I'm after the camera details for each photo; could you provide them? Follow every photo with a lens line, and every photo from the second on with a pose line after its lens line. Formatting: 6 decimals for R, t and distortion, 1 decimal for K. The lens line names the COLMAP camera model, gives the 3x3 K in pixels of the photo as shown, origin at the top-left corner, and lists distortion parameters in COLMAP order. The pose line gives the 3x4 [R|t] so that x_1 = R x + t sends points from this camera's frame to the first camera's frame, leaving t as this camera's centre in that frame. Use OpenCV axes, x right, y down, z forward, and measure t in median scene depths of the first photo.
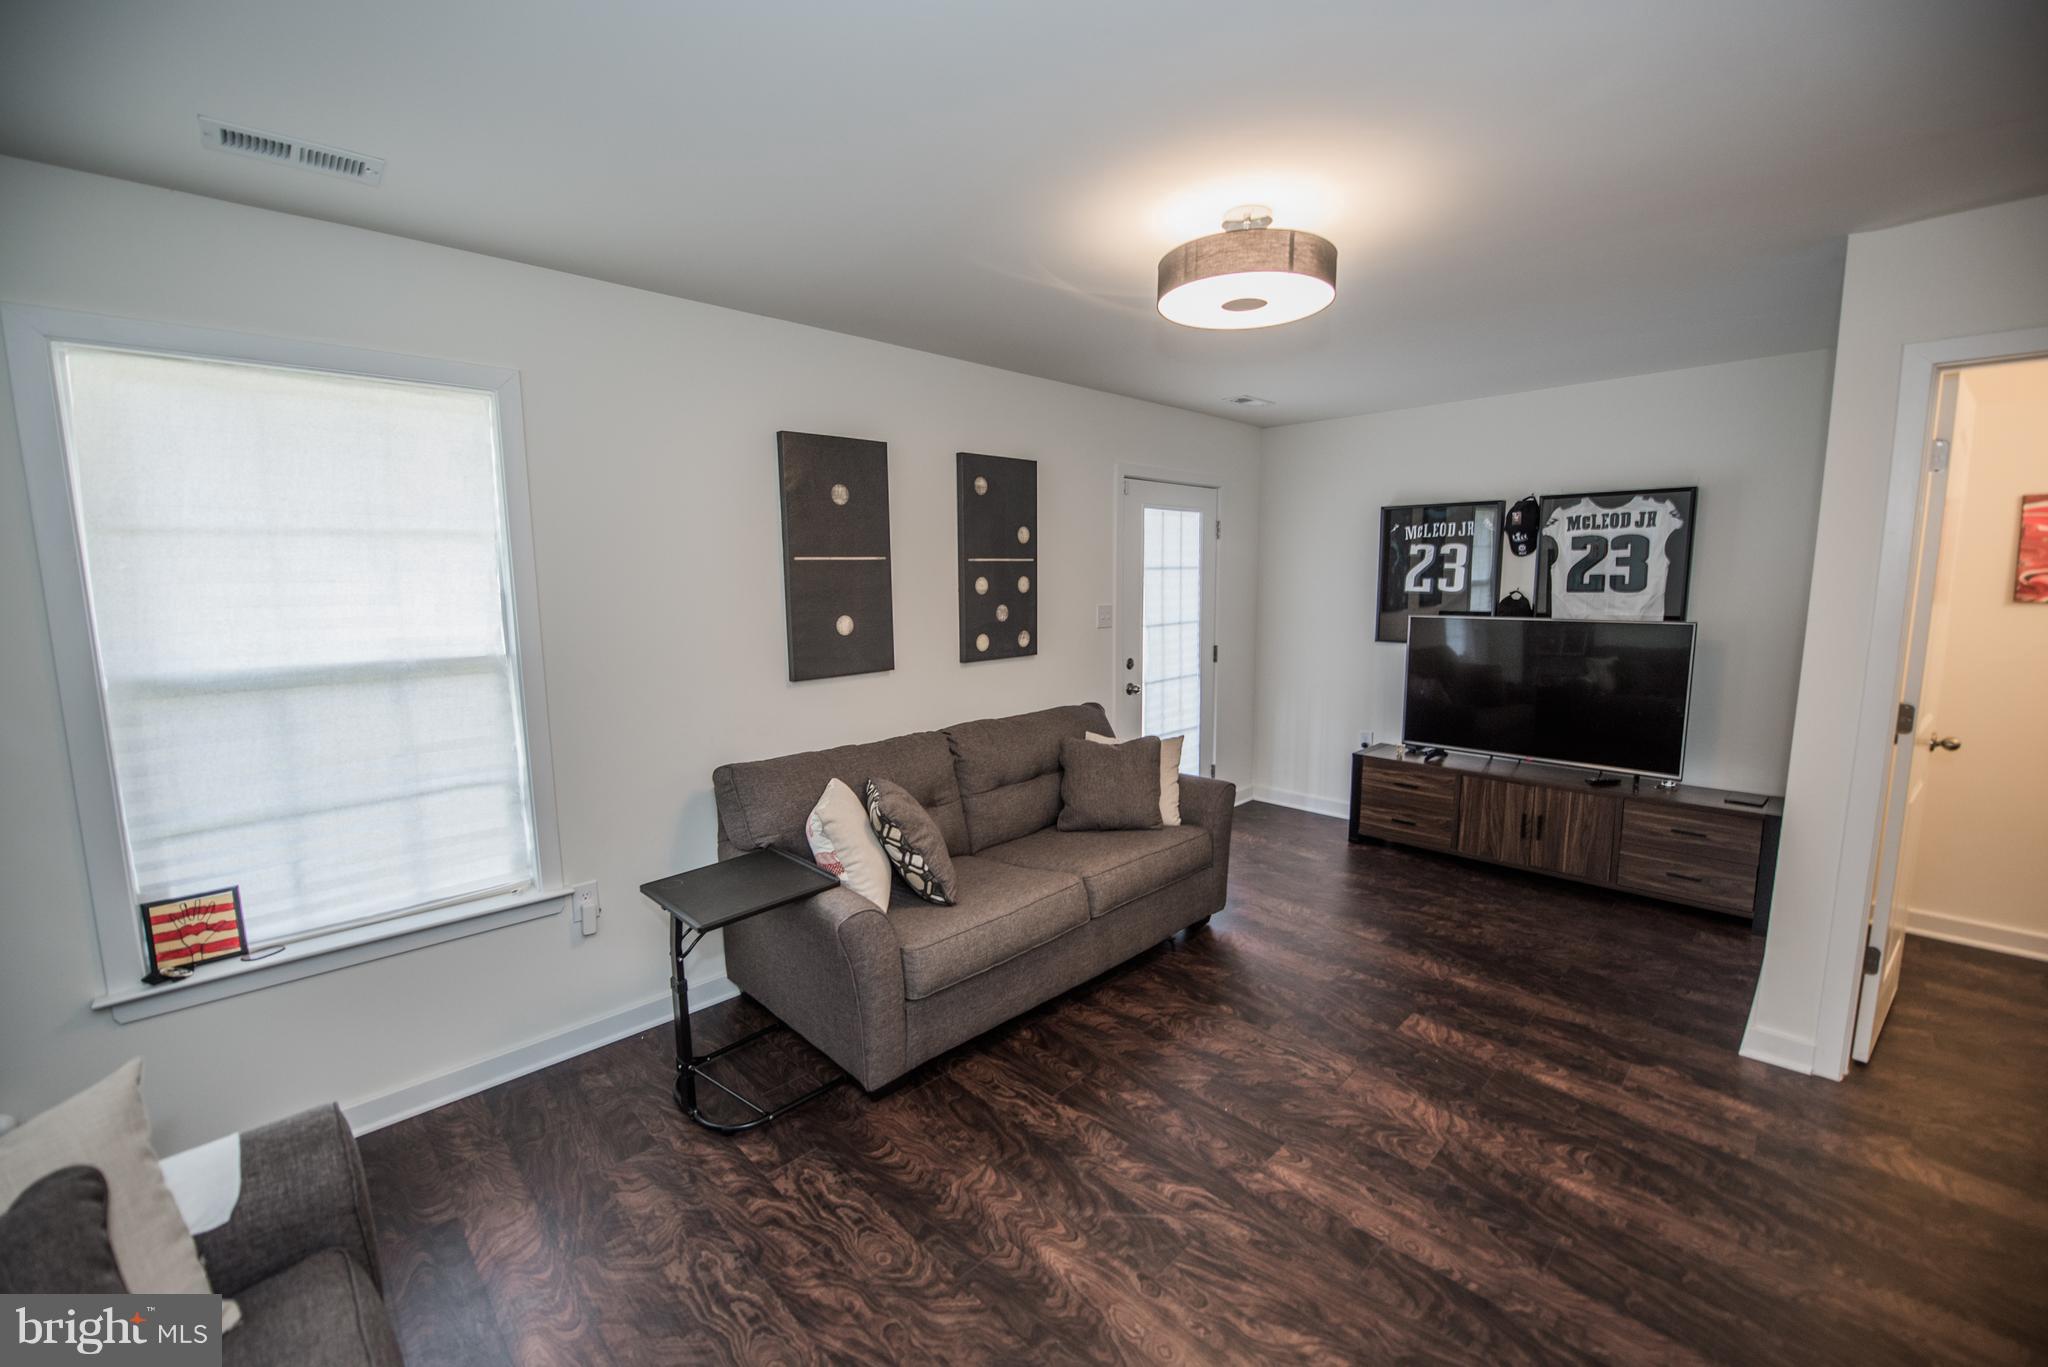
lens RADIAL K [[816.7, 0, 1016.2], [0, 816.7, 685.1], [0, 0, 1]] dist [-0.011662, -0.001783]
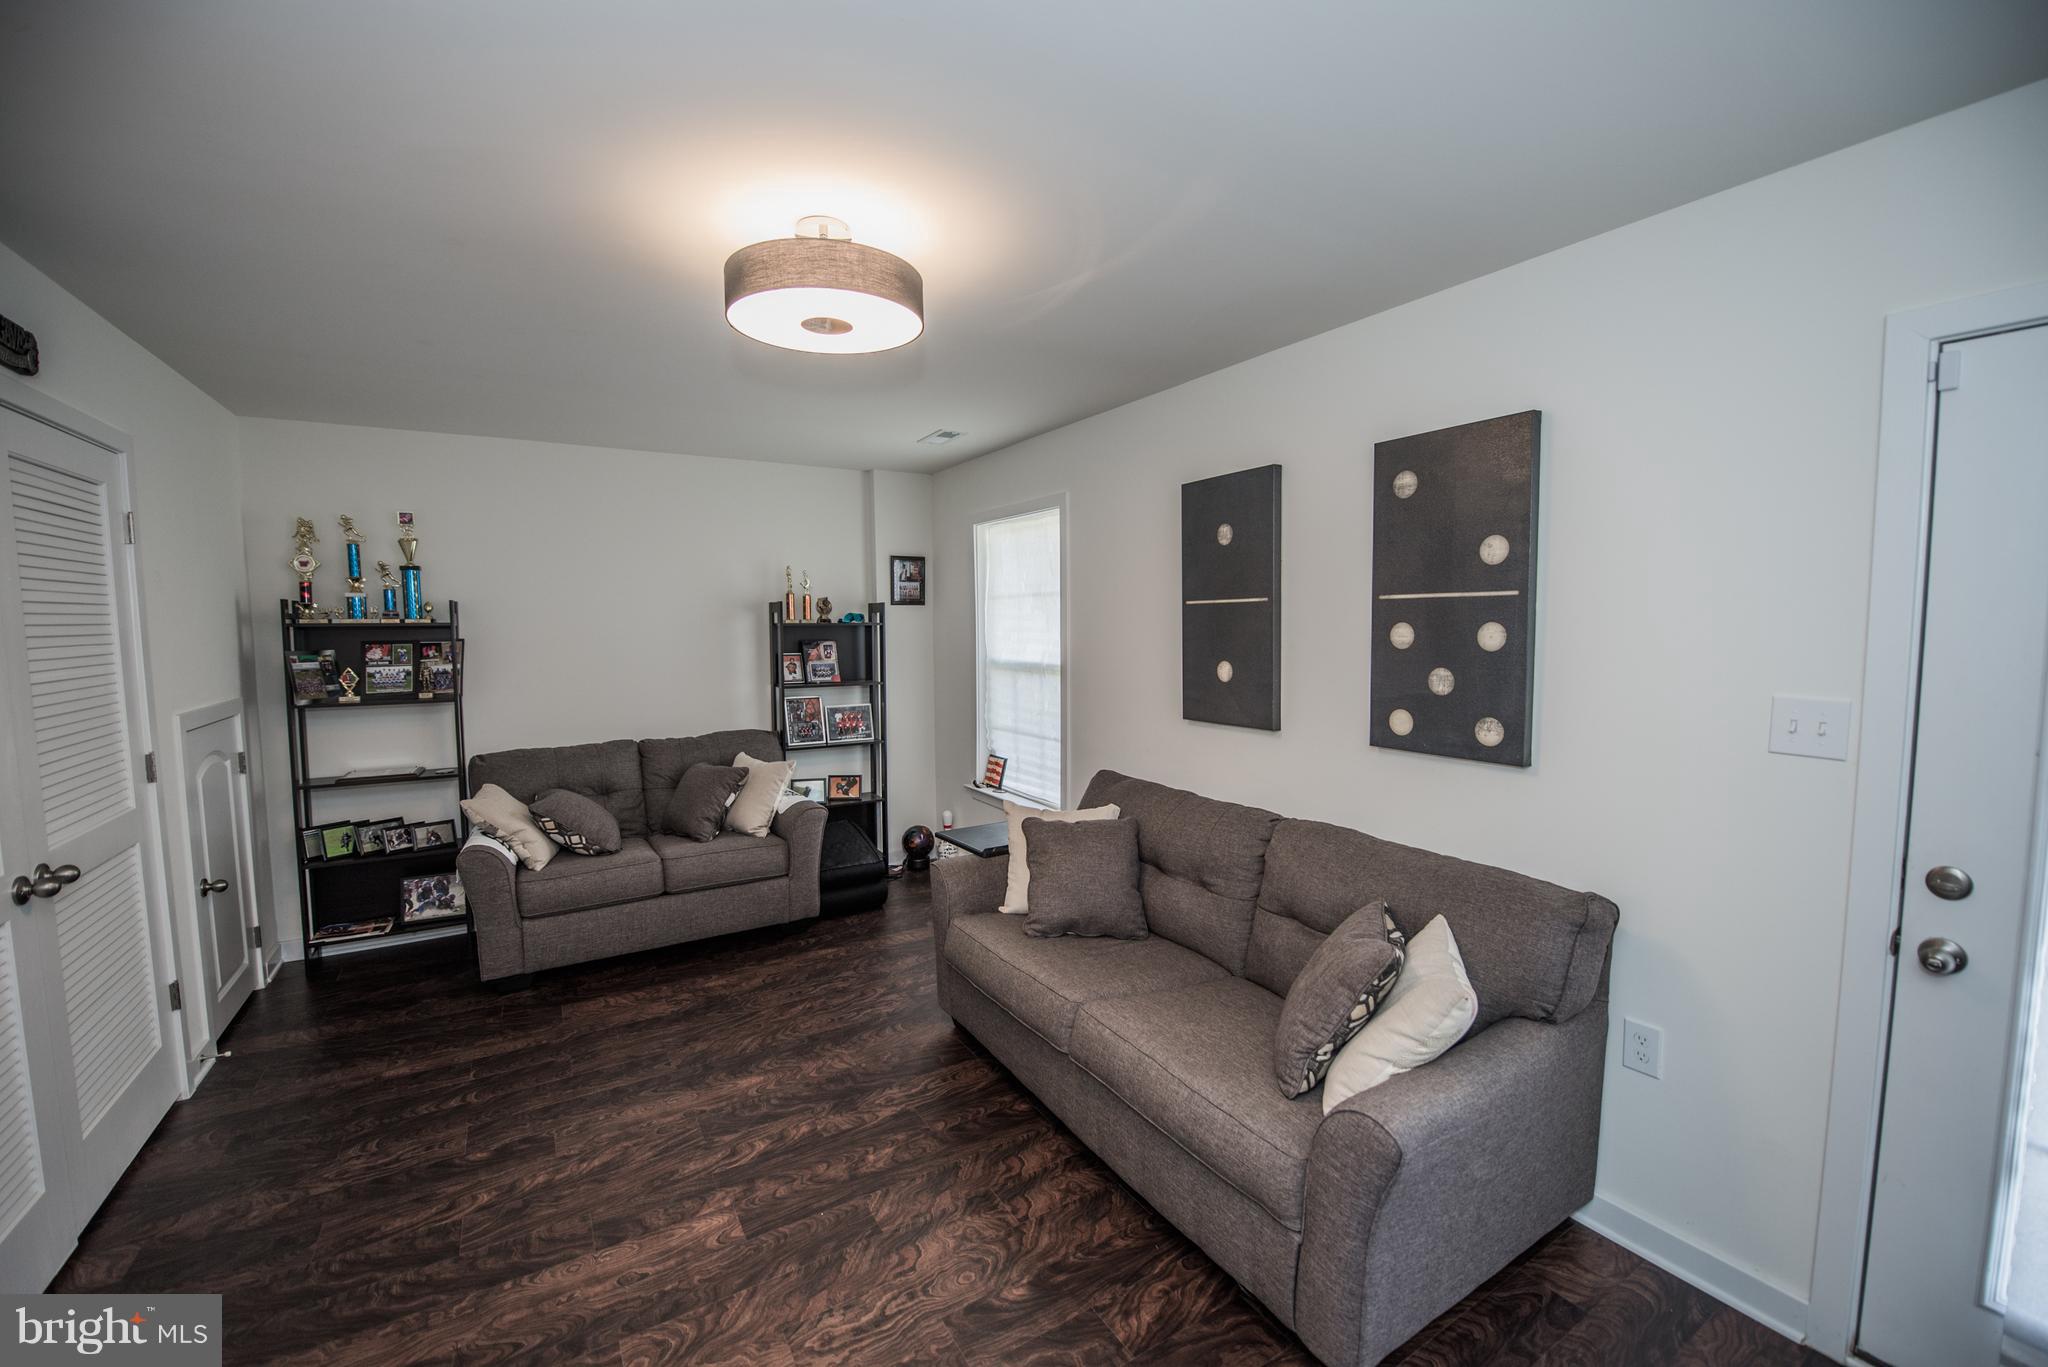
lens RADIAL K [[816.7, 0, 1024.4], [0, 816.7, 687.3], [0, 0, 1]] dist [-0.011662, -0.001783]
pose [[-0.212907, 0.094725, -0.972470, 0.753618], [-0.121368, 0.985017, 0.122519, -0.141458], [0.969505, 0.144112, -0.198221, 0.957157]]
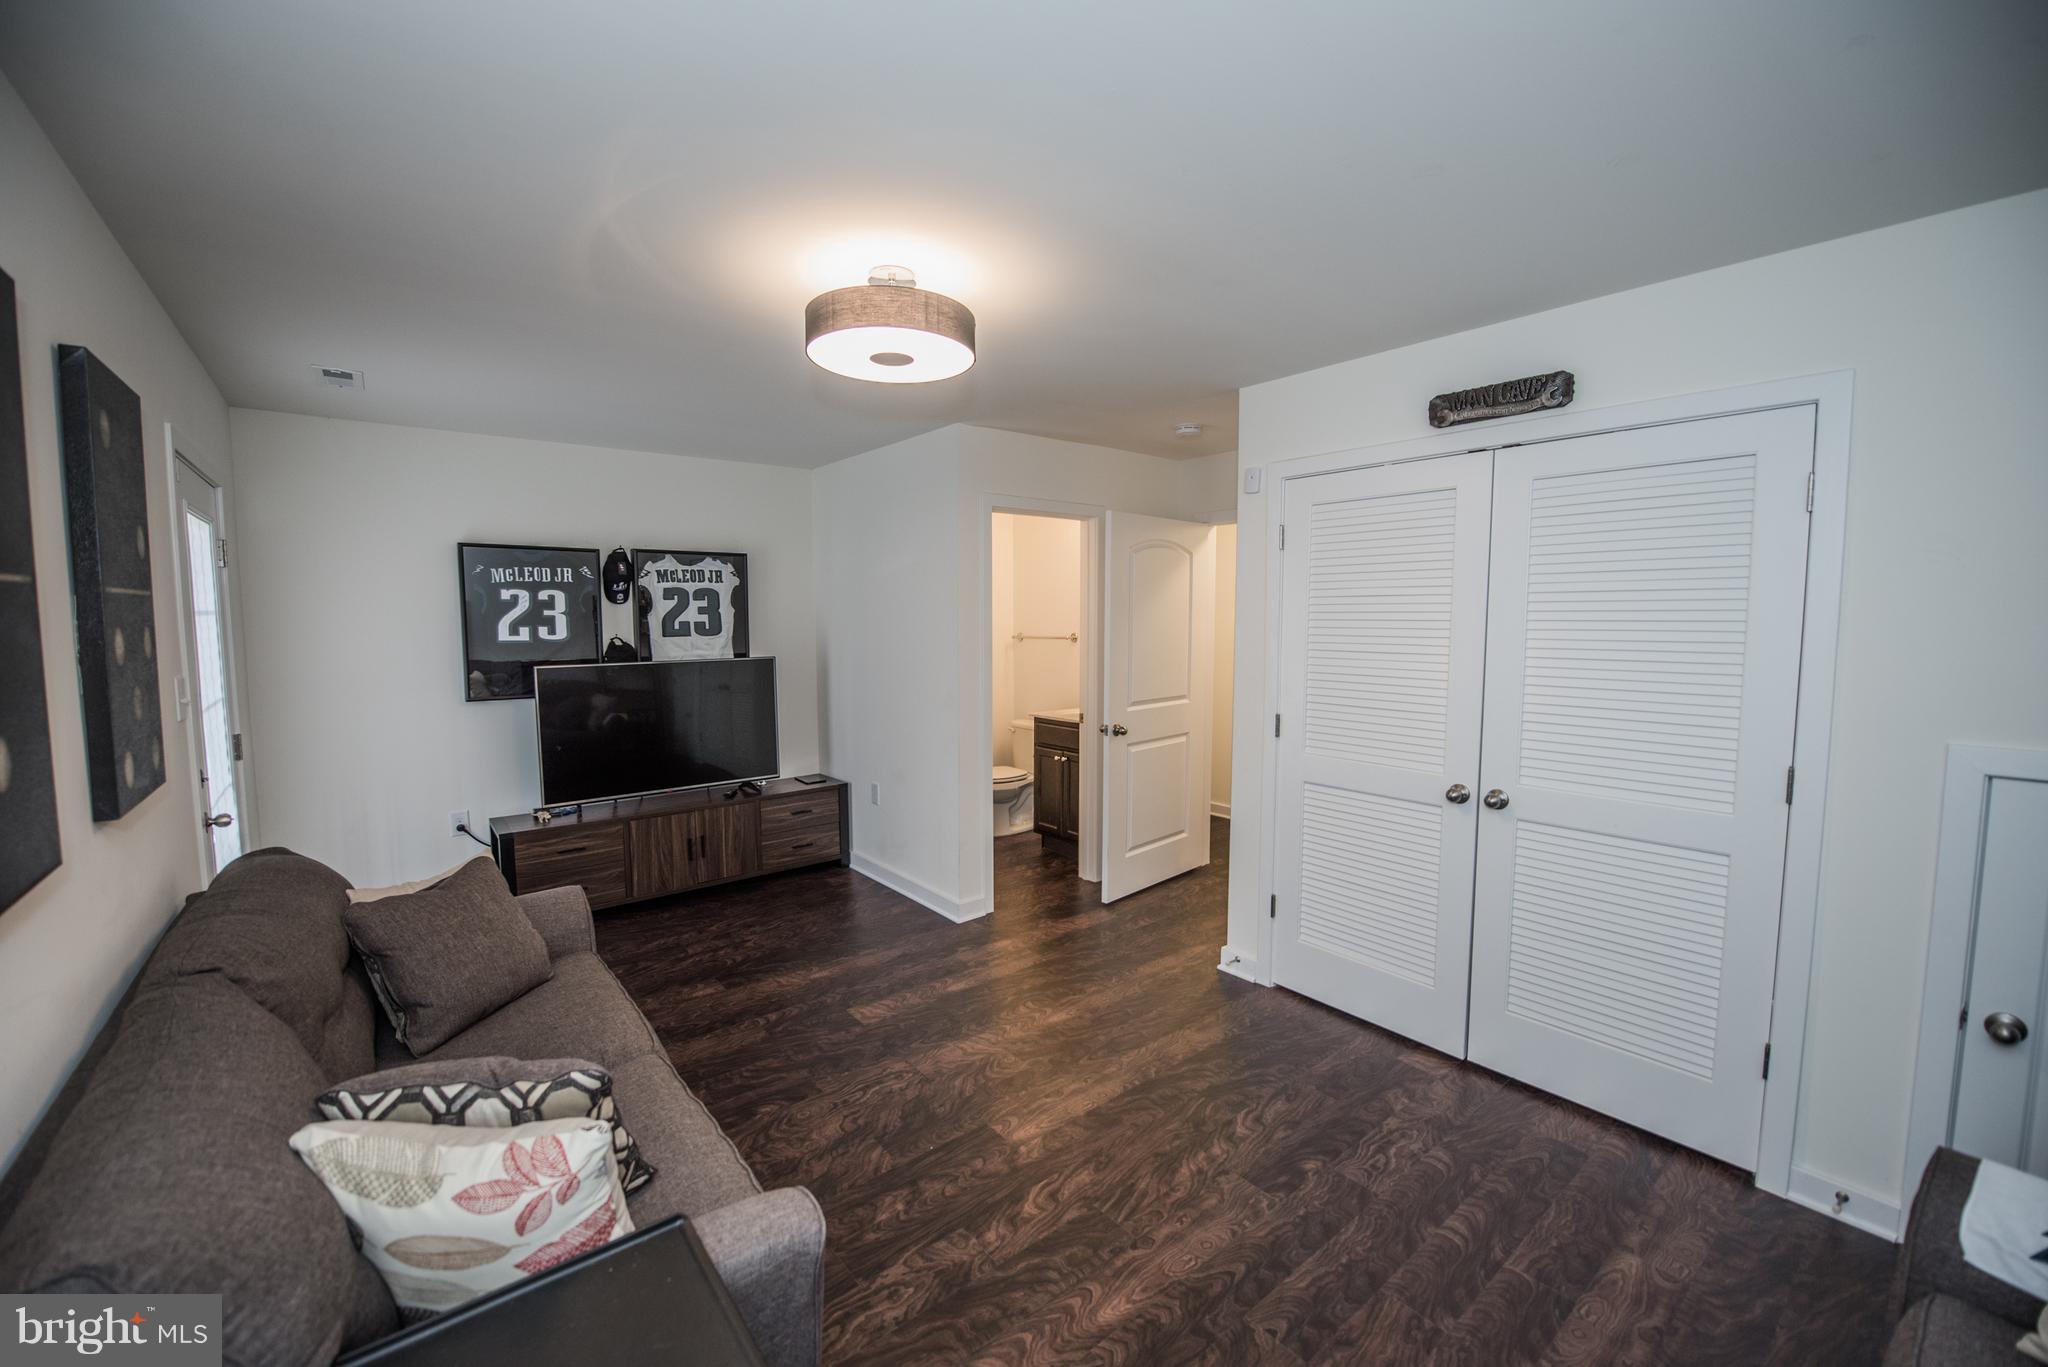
lens RADIAL K [[816.7, 0, 1019.3], [0, 816.7, 687.0], [0, 0, 1]] dist [-0.011662, -0.001783]
pose [[0.093182, -0.079516, 0.992469, -0.501228], [0.135768, 0.988510, 0.066451, -0.069660], [-0.986349, 0.128553, 0.102907, 0.521454]]
